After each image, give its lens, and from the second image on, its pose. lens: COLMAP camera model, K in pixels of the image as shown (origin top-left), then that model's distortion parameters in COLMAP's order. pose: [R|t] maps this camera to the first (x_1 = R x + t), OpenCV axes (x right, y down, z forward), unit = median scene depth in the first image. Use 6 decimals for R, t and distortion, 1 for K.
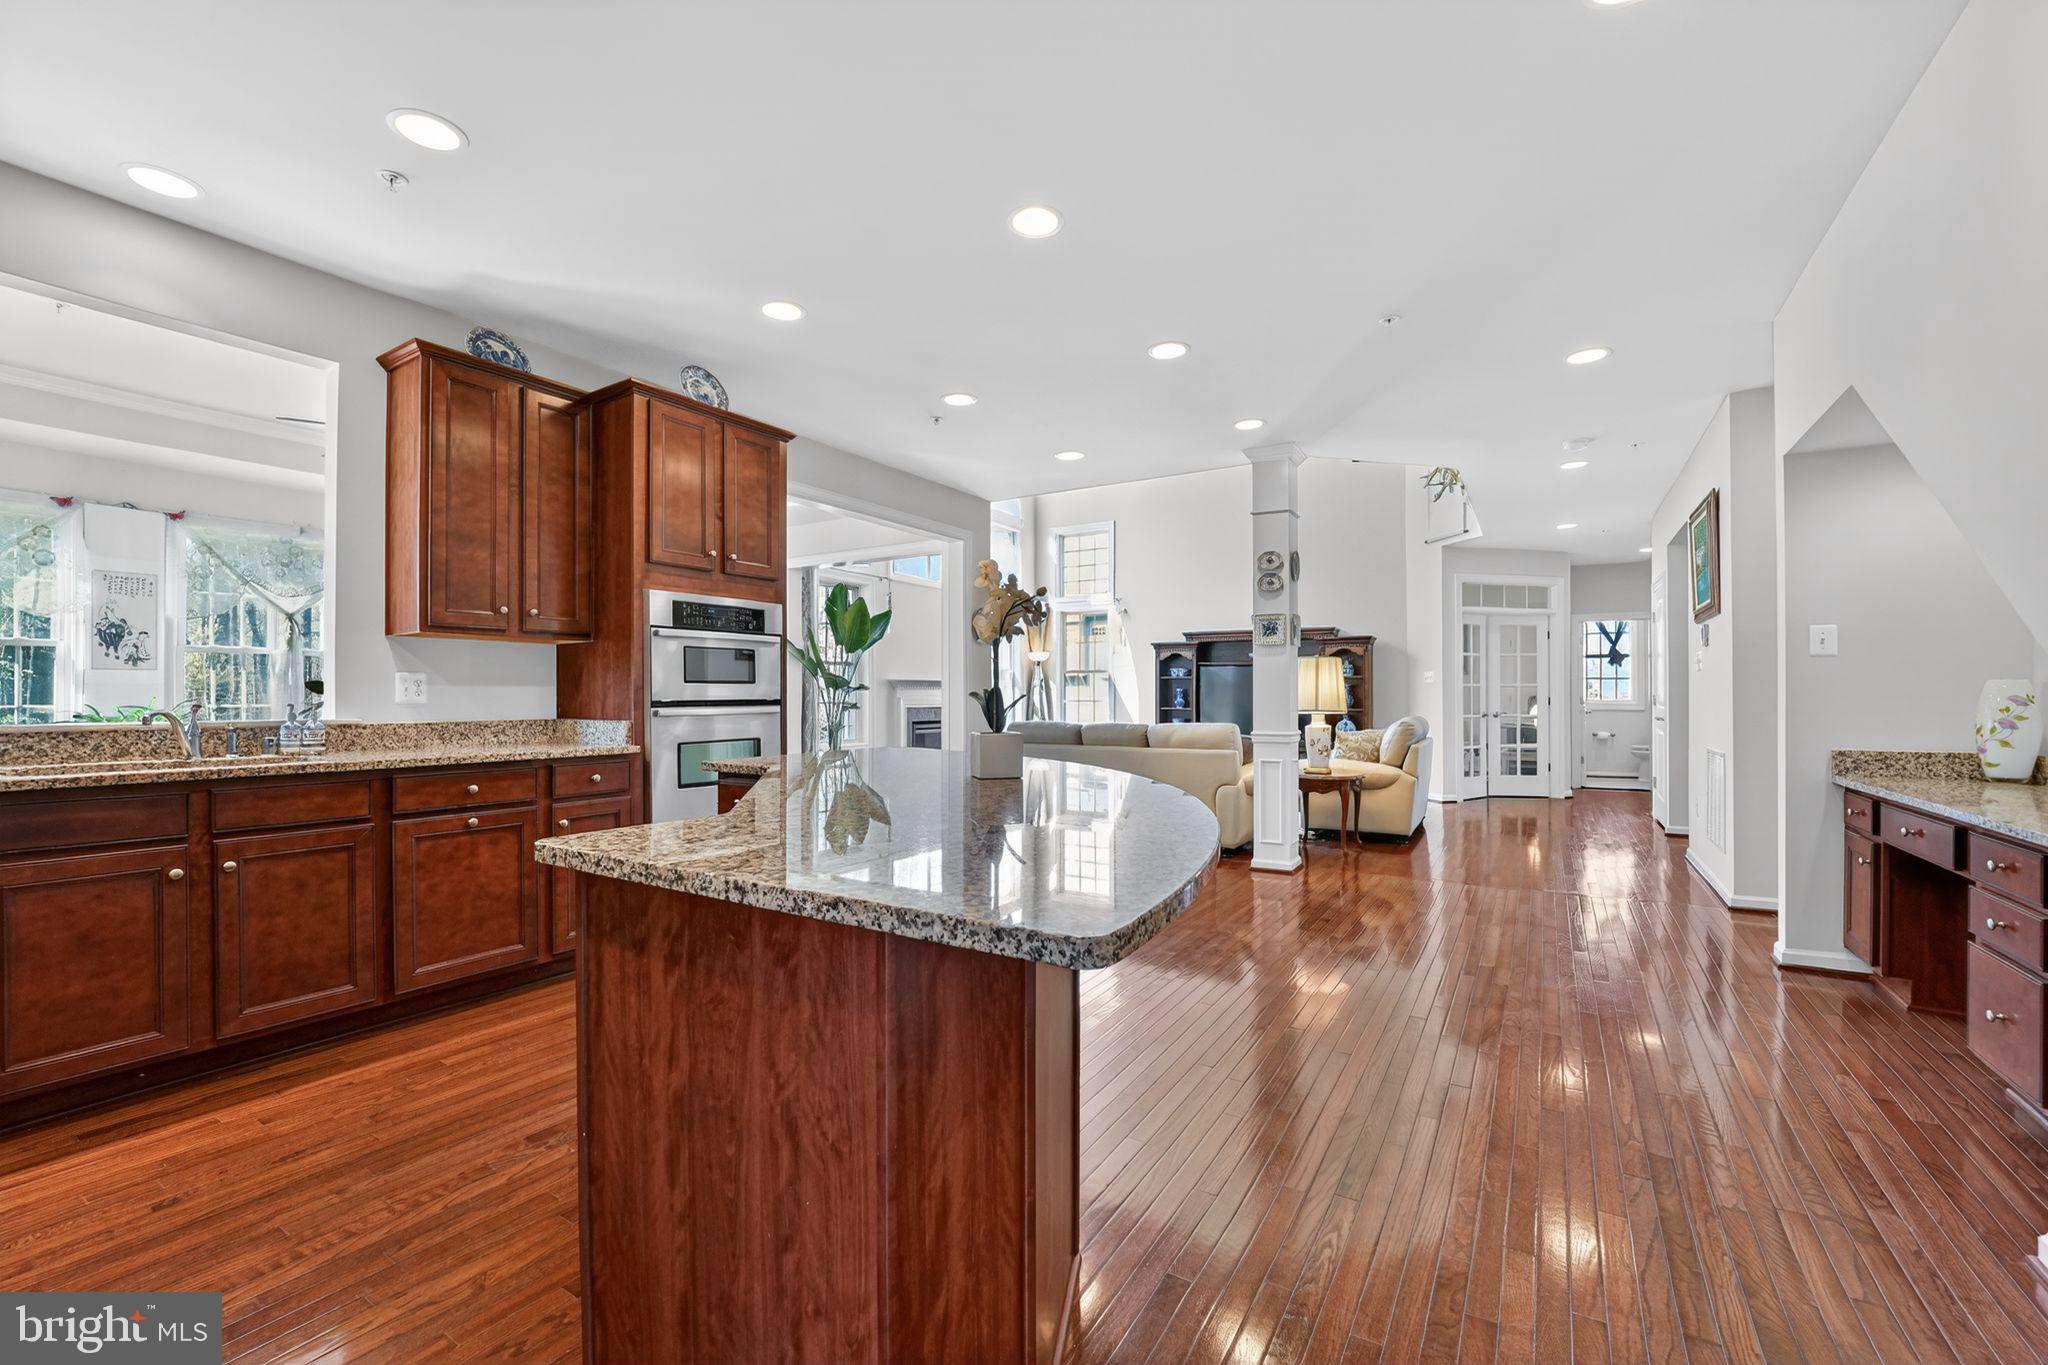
lens RADIAL K [[841.0, 0, 1019.5], [0, 841.0, 688.6], [0, 0, 1]] dist [-0.019861, -0.000301]
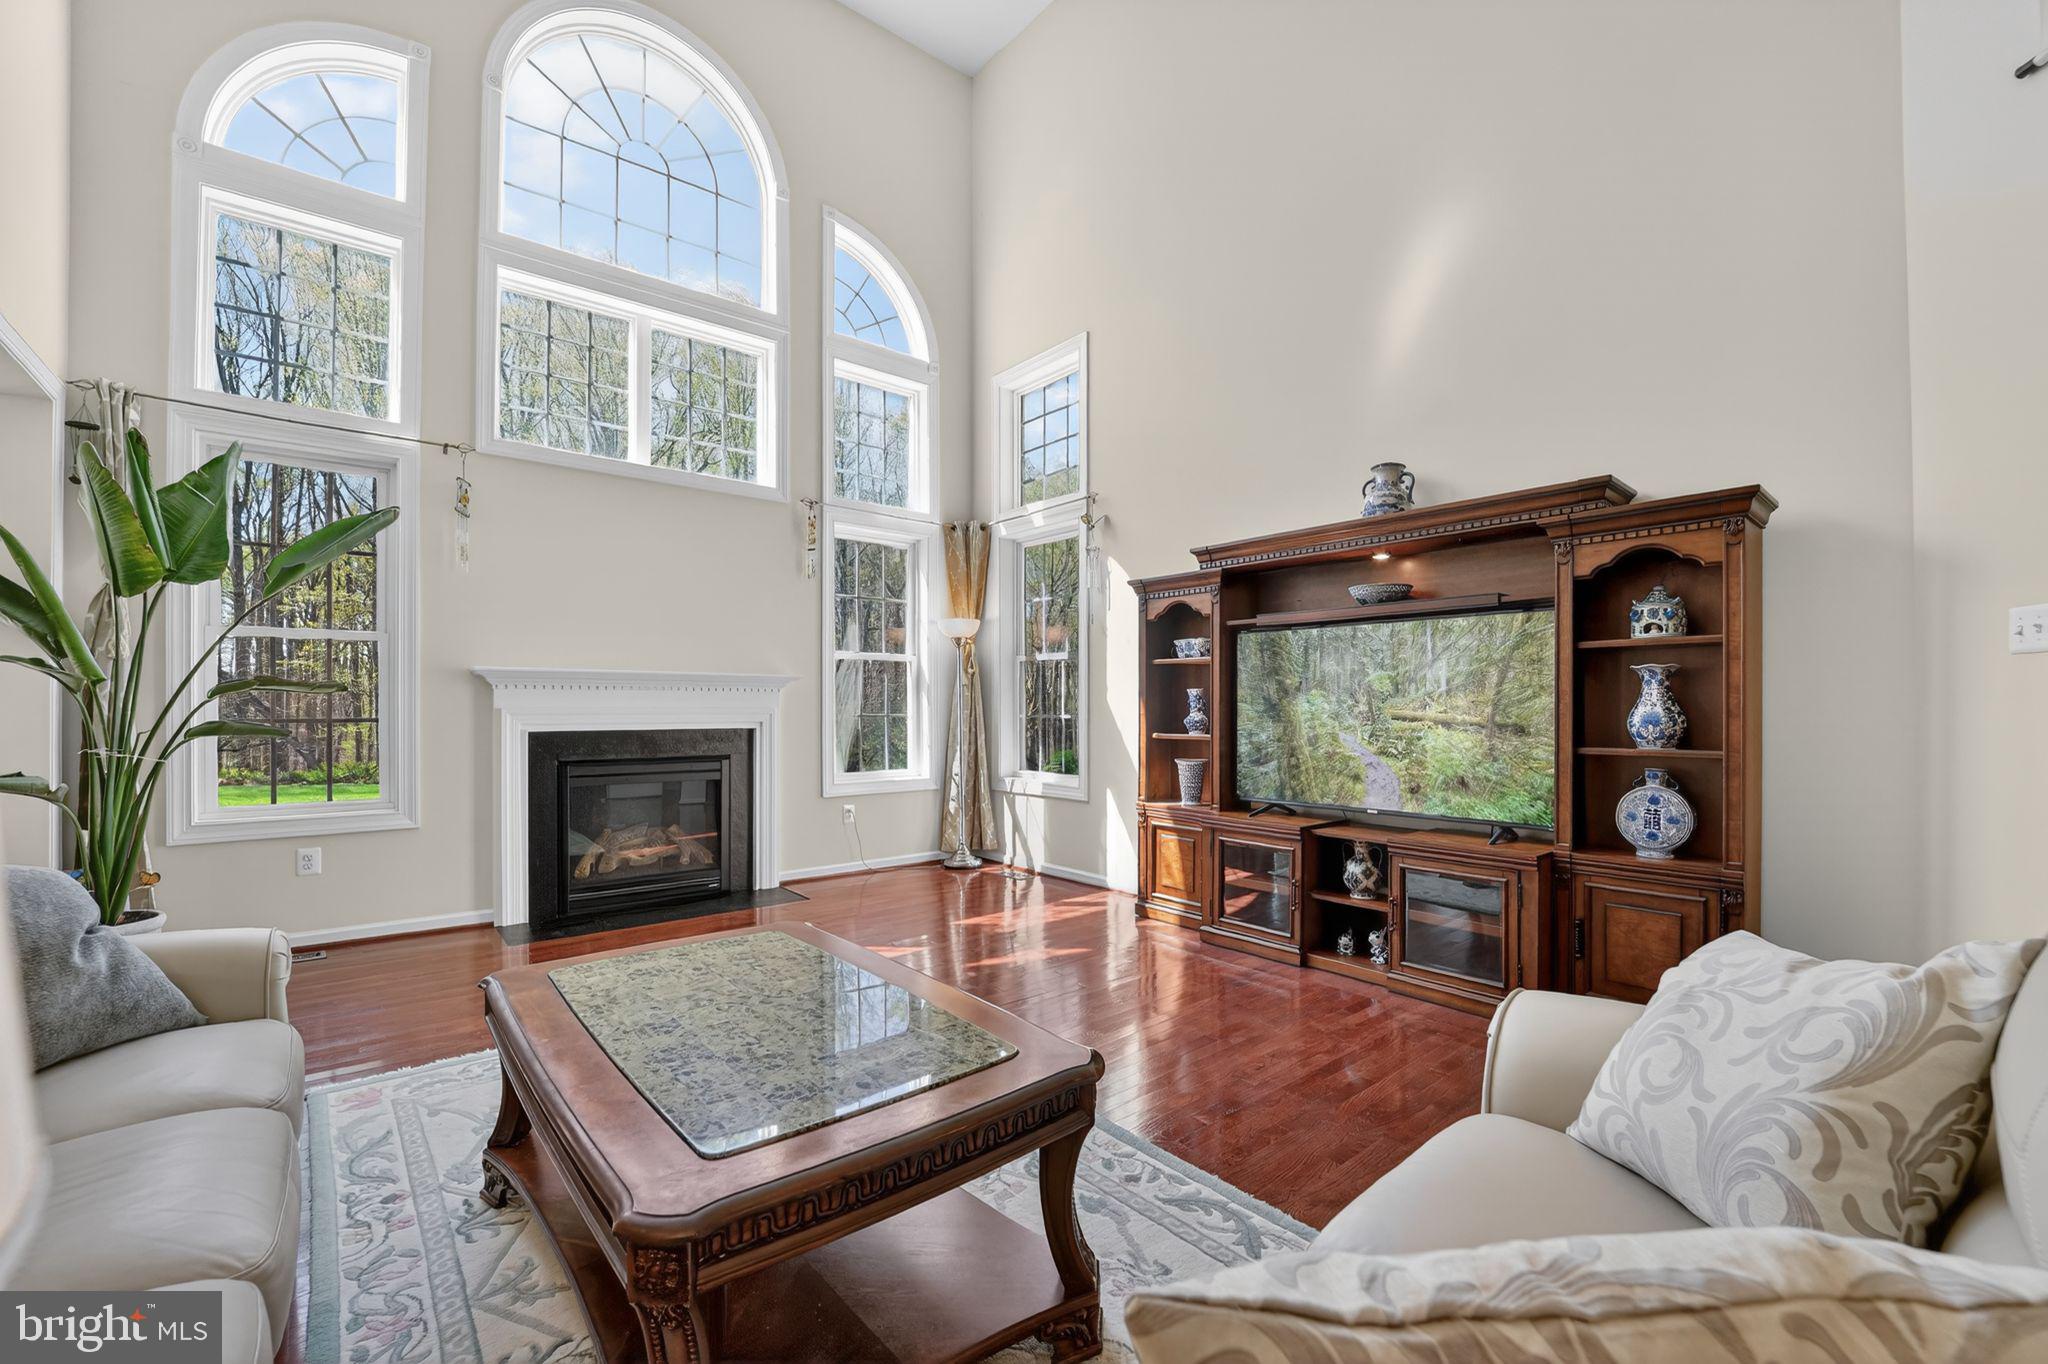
lens RADIAL K [[841.0, 0, 1043.8], [0, 841.0, 693.4], [0, 0, 1]] dist [-0.019861, -0.000301]
pose [[0.954139, -0.002210, -0.299357, 0.246554], [0.000393, 0.999981, -0.006131, 0.005117], [0.299364, 0.005733, 0.954122, 0.594700]]
